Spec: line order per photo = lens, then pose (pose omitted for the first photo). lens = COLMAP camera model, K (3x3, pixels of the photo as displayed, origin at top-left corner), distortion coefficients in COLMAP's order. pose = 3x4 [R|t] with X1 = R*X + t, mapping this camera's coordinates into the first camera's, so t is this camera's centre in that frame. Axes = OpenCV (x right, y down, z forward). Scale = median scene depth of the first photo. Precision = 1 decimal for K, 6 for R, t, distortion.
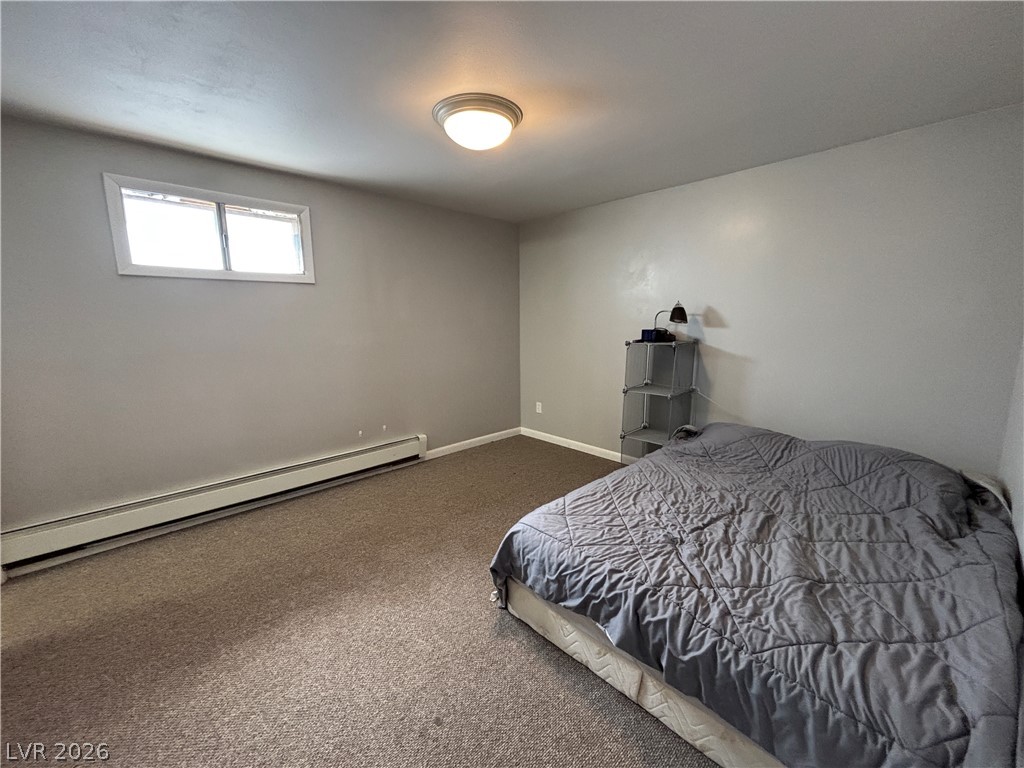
lens RADIAL K [[411.8, 0, 512.0], [0, 411.8, 384.0], [0, 0, 1]] dist [0.000071, -0.000023]
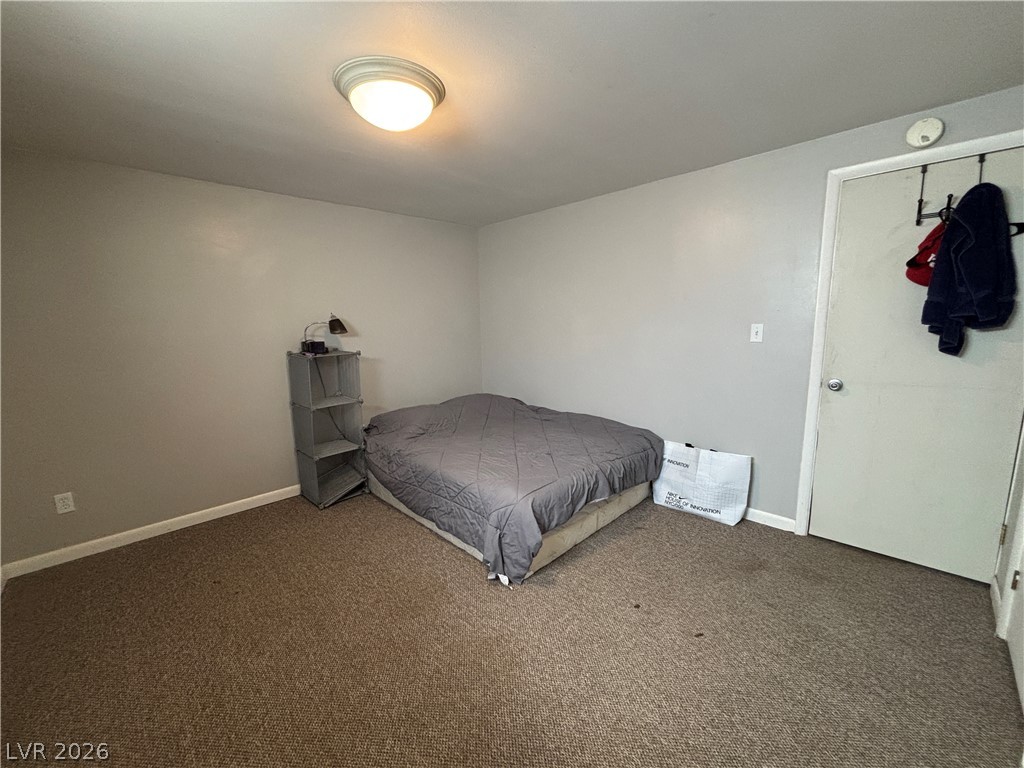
lens RADIAL K [[411.8, 0, 512.0], [0, 411.8, 384.0], [0, 0, 1]] dist [0.000071, -0.000023]
pose [[-0.014712, -0.144108, 0.989453, -0.666977], [0.183052, 0.972447, 0.144354, -0.094423], [-0.982993, 0.183245, 0.012073, 0.576793]]
